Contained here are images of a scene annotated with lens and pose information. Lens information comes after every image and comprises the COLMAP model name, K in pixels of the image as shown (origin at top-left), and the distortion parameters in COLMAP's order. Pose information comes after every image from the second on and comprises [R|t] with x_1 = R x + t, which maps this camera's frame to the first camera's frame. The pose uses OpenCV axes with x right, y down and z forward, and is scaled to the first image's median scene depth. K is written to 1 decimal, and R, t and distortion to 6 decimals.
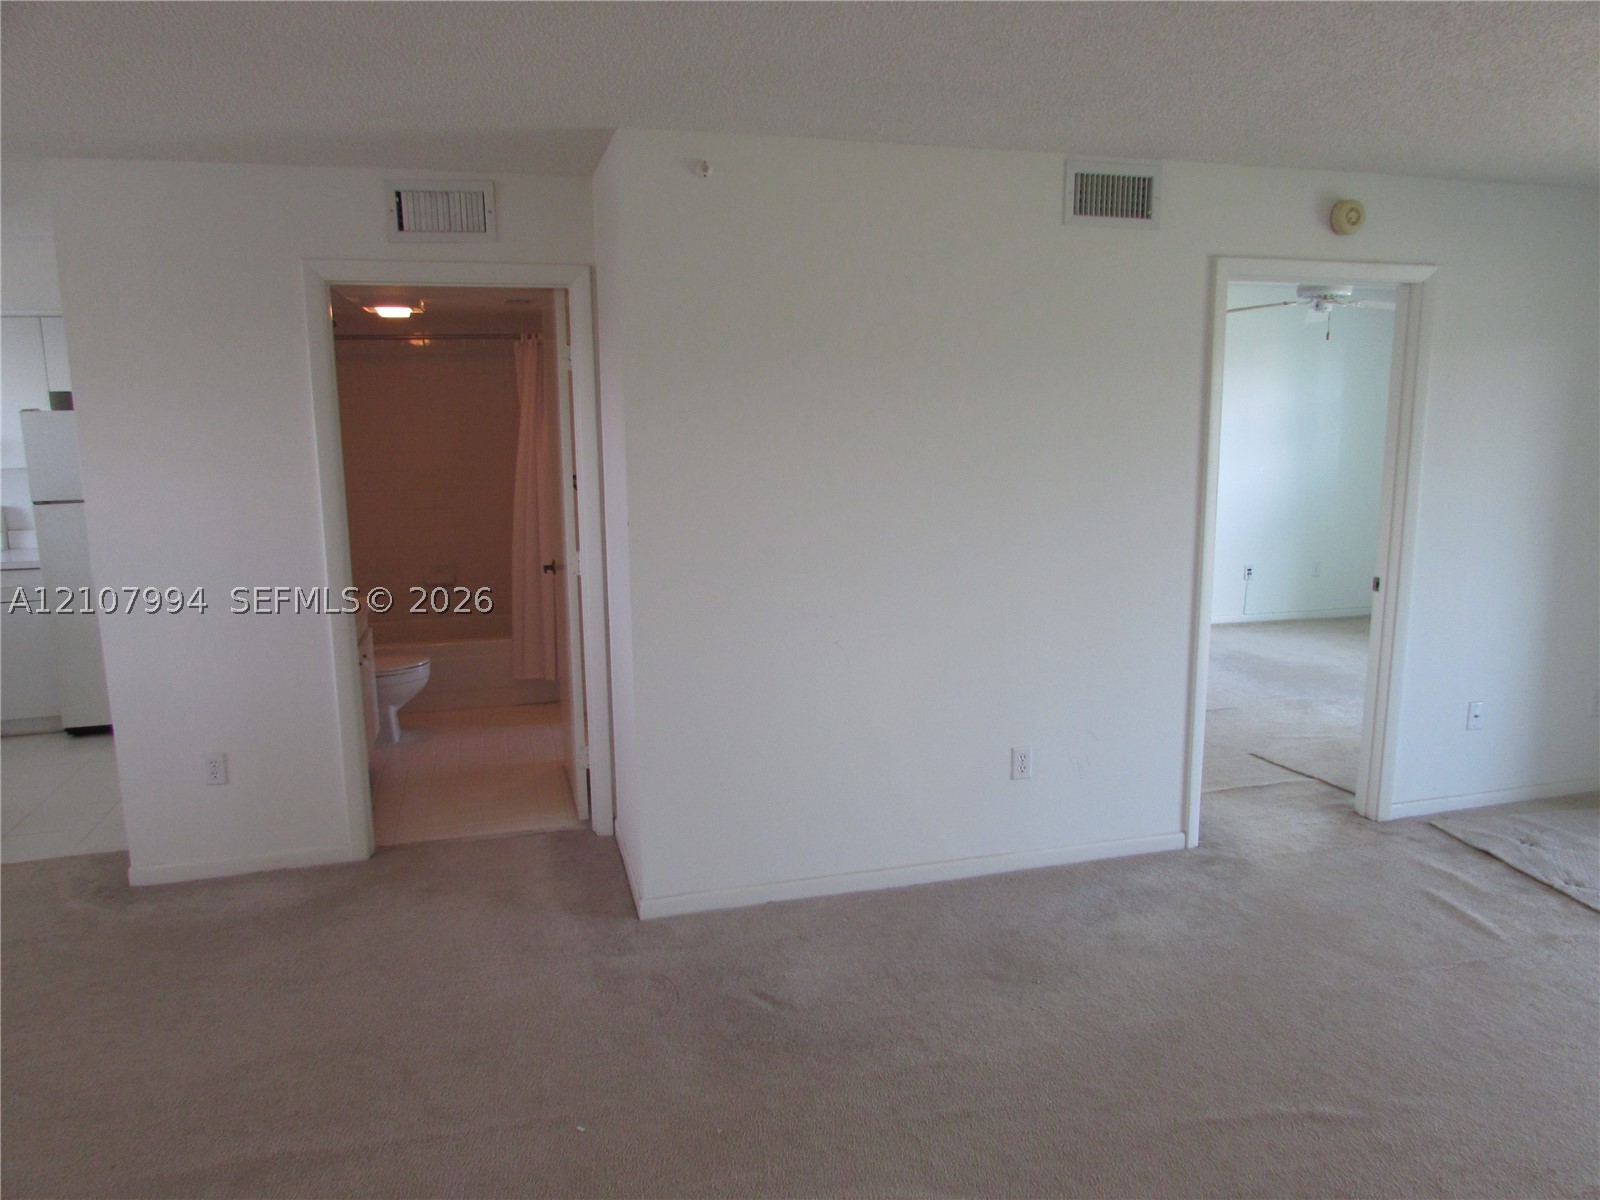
lens RADIAL K [[1127.5, 0, 799.3], [0, 1127.5, 597.6], [0, 0, 1]] dist [-0.039695, 0.013941]
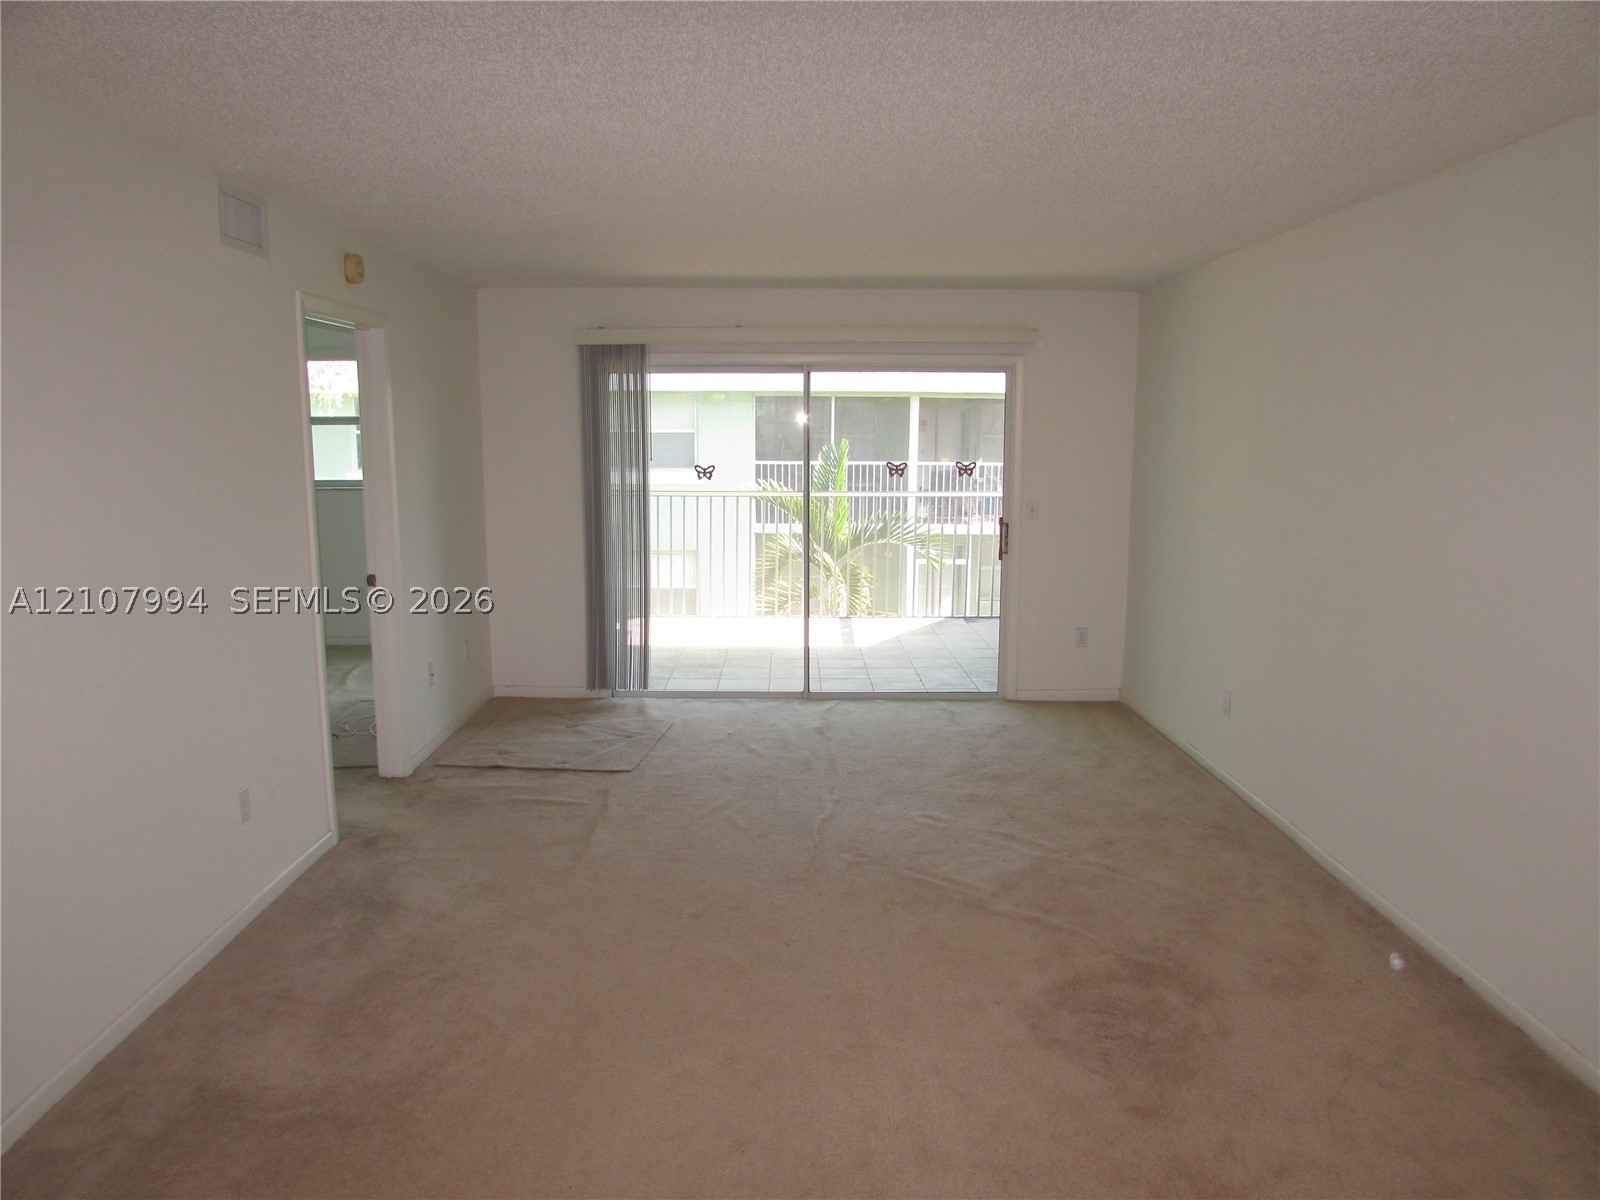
lens RADIAL K [[1131.2, 0, 793.7], [0, 1131.2, 598.6], [0, 0, 1]] dist [-0.055911, 0.021153]
pose [[0.259307, -0.137273, 0.955989, -0.554323], [0.166095, 0.981438, 0.095875, -0.036660], [-0.951405, 0.133923, 0.277294, 0.274397]]
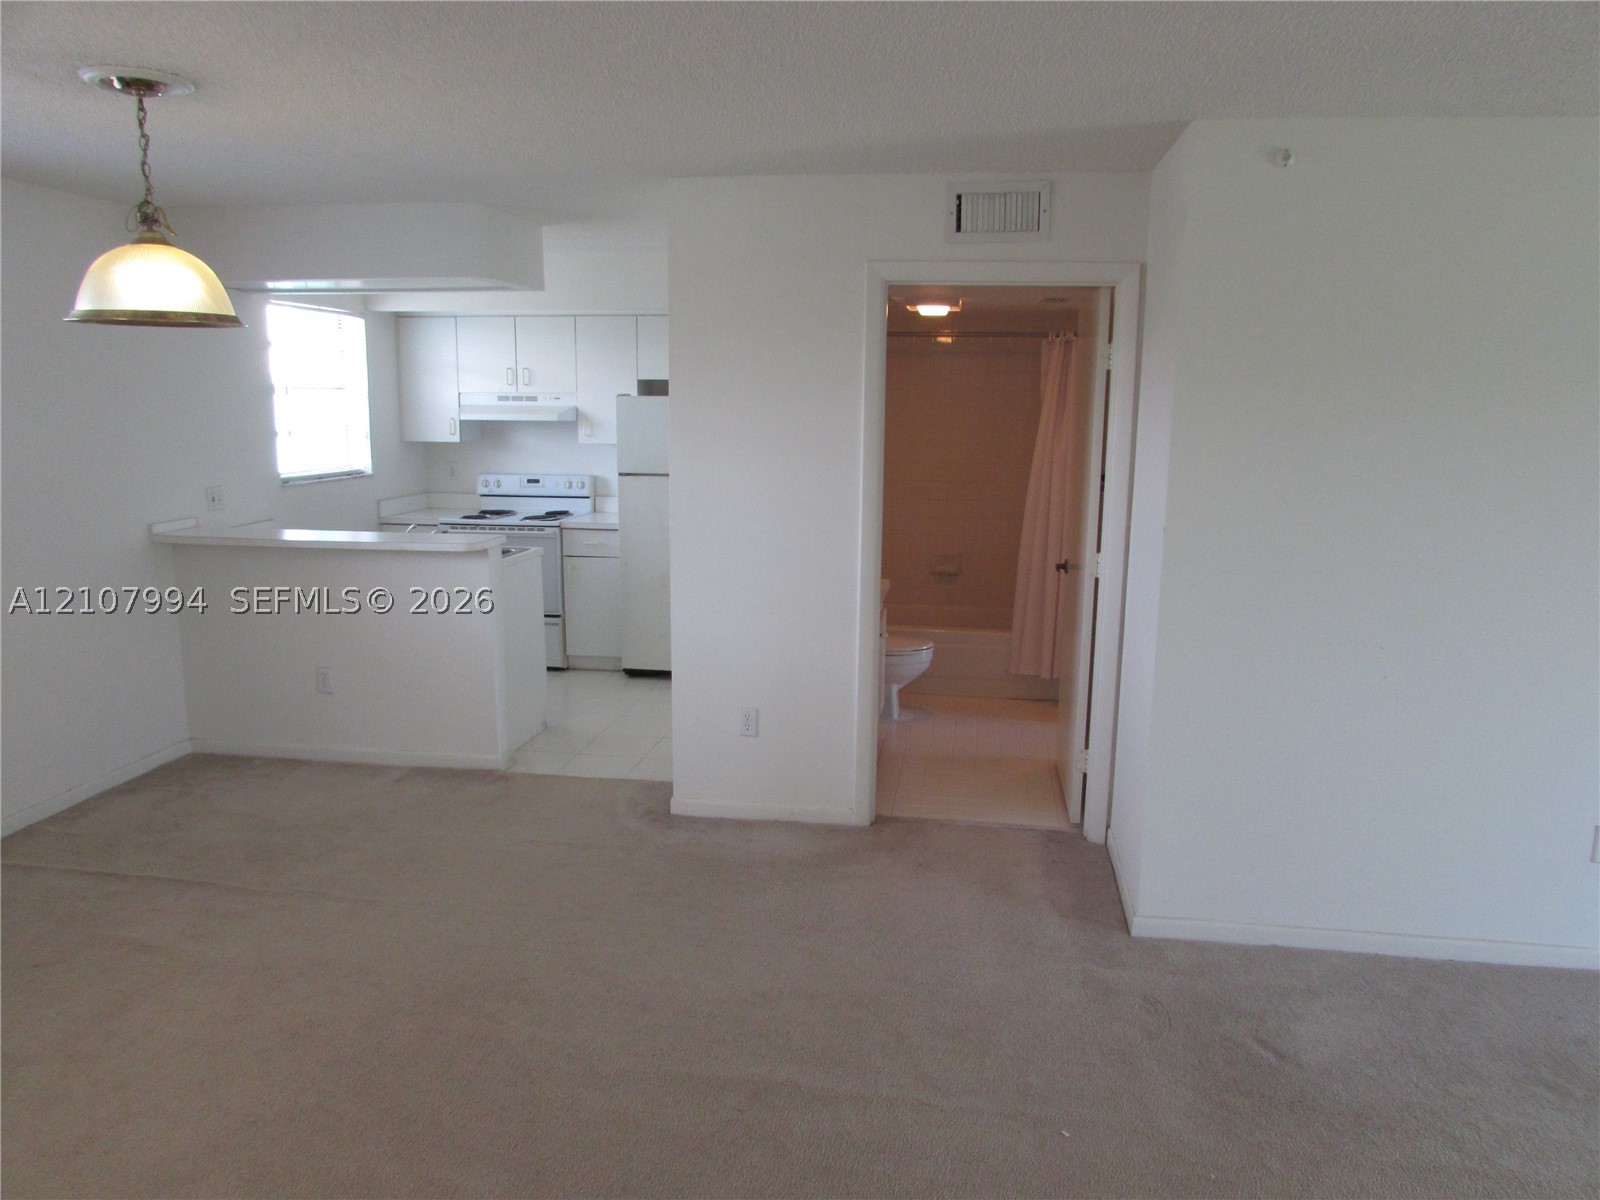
lens RADIAL K [[1127.5, 0, 799.3], [0, 1127.5, 597.6], [0, 0, 1]] dist [-0.039695, 0.013941]
pose [[0.910001, 0.094380, -0.403721, -0.036304], [-0.093779, 0.995365, 0.021312, 0.001704], [0.403861, 0.018467, 0.914634, -0.007549]]
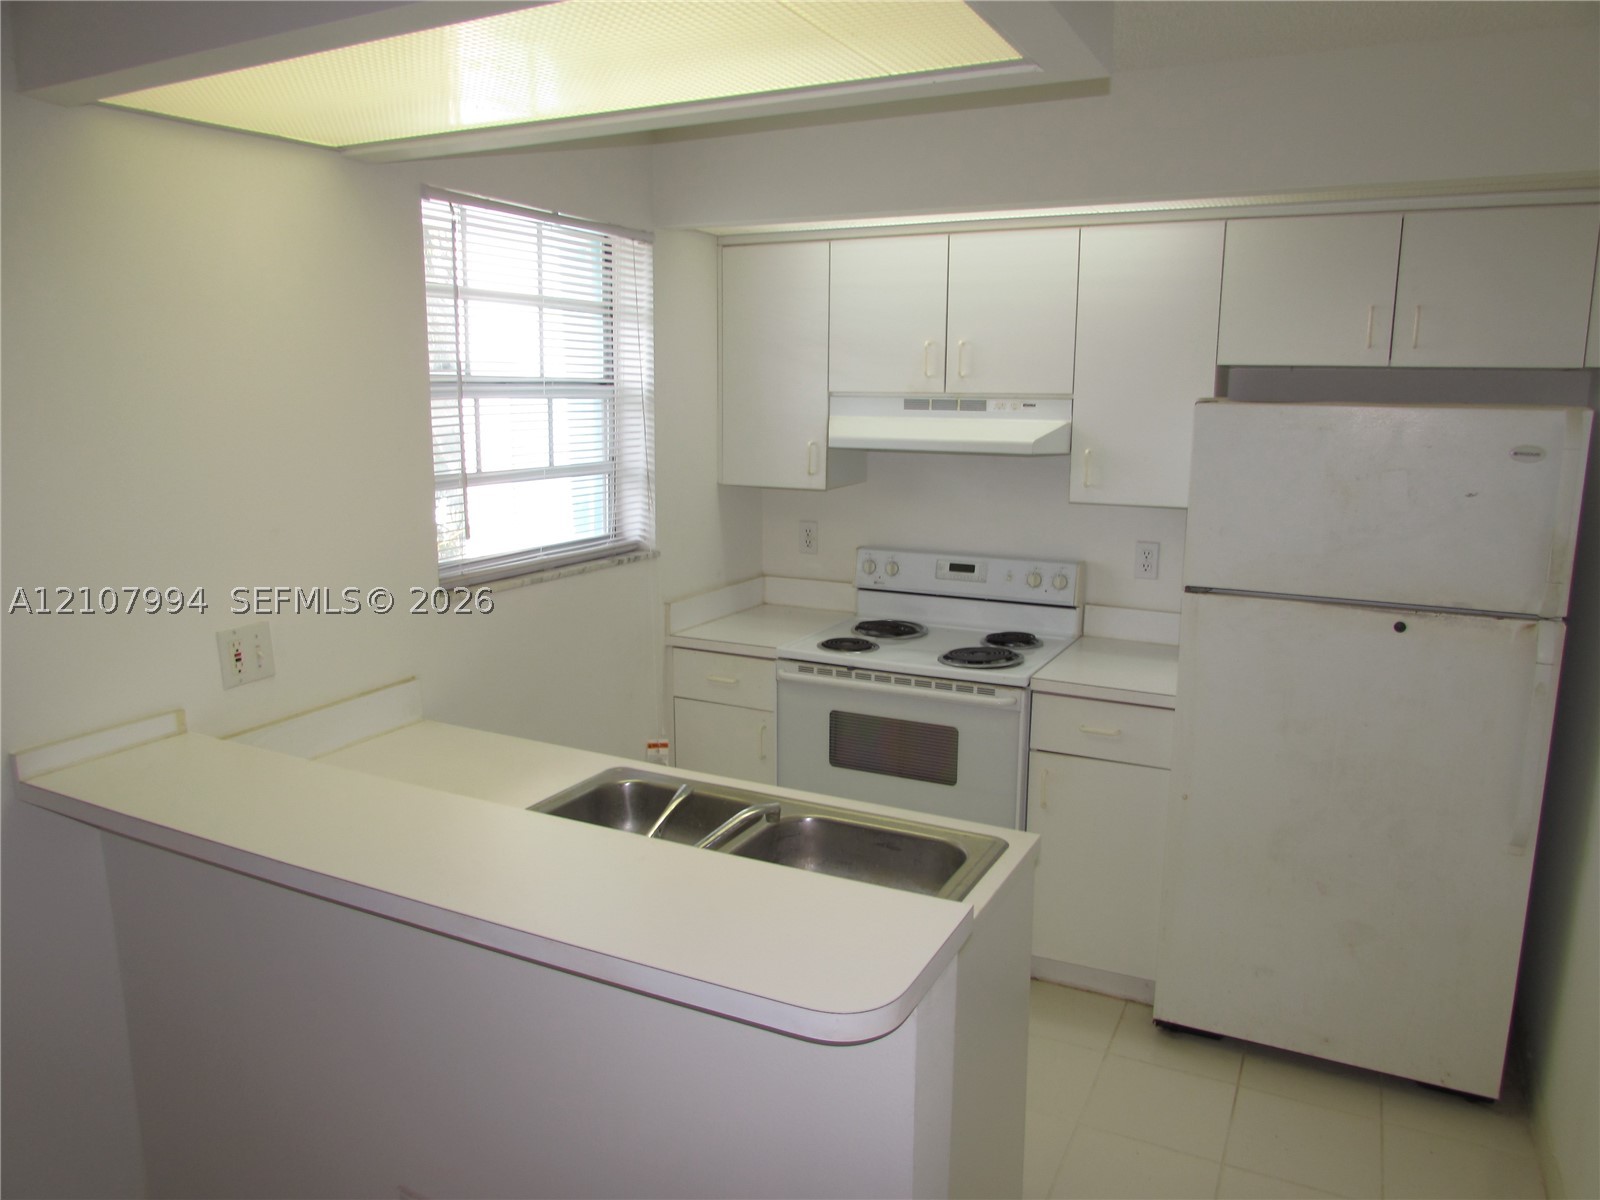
lens RADIAL K [[1131.8, 0, 800.0], [0, 1131.8, 600.0], [0, 0, 1]] dist [-0.118418, 0.000415]
pose [[0.737608, 0.138225, -0.660930, -0.674015], [-0.133292, 0.989369, 0.058158, -0.118267], [0.661943, 0.045199, 0.748191, 0.713641]]
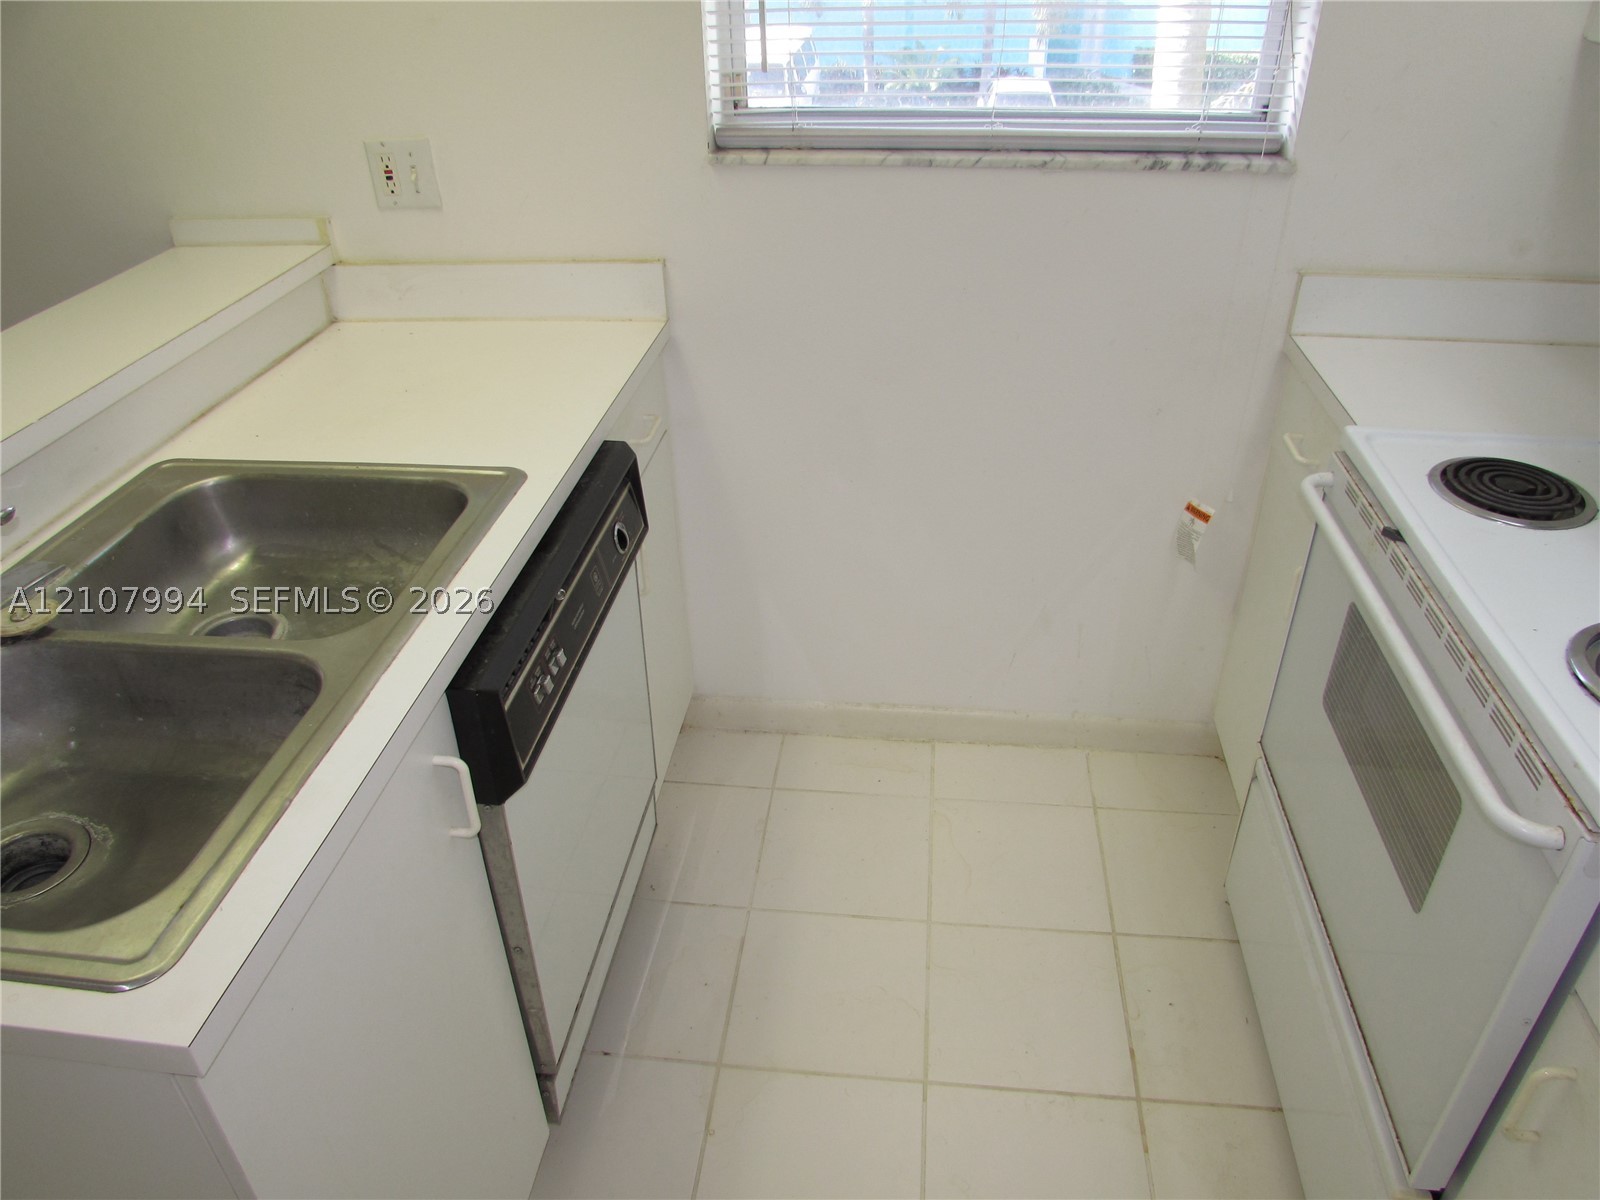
lens RADIAL K [[1131.0, 0, 805.8], [0, 1131.0, 596.7], [0, 0, 1]] dist [-0.055211, 0.026447]
pose [[-0.379839, 0.513389, -0.769516, -0.842259], [-0.137306, 0.791357, 0.595736, -0.188086], [0.914806, 0.331943, -0.230097, 1.272357]]
